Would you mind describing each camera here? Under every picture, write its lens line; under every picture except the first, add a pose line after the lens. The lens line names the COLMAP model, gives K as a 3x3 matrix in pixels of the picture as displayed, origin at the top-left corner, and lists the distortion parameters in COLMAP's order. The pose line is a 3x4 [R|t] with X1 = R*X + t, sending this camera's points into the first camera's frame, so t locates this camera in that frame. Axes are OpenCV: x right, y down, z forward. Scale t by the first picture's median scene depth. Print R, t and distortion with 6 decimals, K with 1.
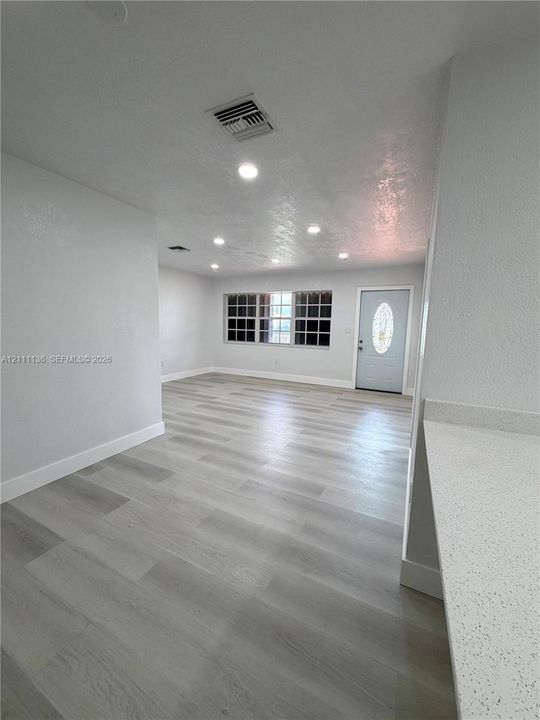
lens RADIAL K [[288.4, 0, 270.3], [0, 288.4, 356.3], [0, 0, 1]] dist [-0.001088, -0.000169]
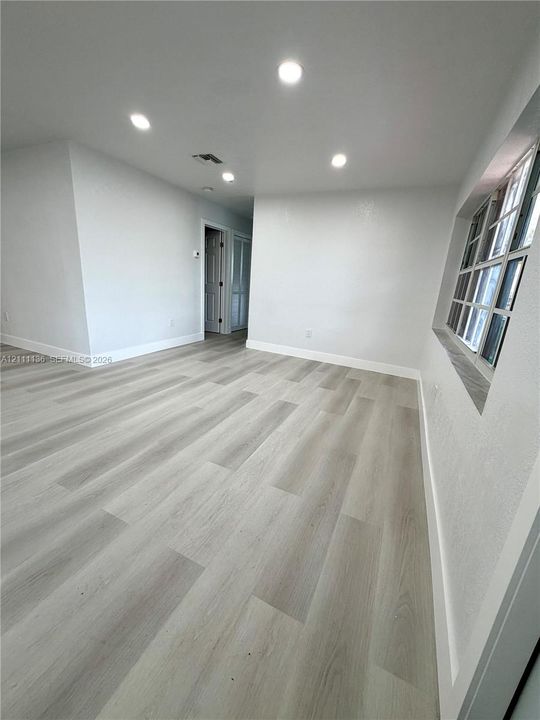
lens RADIAL K [[288.4, 0, 270.3], [0, 288.4, 356.3], [0, 0, 1]] dist [-0.001088, -0.000169]
pose [[0.038605, 0.252516, -0.966822, 0.355231], [-0.185458, 0.952544, 0.241381, -0.078596], [0.981894, 0.169986, 0.083604, 0.836984]]
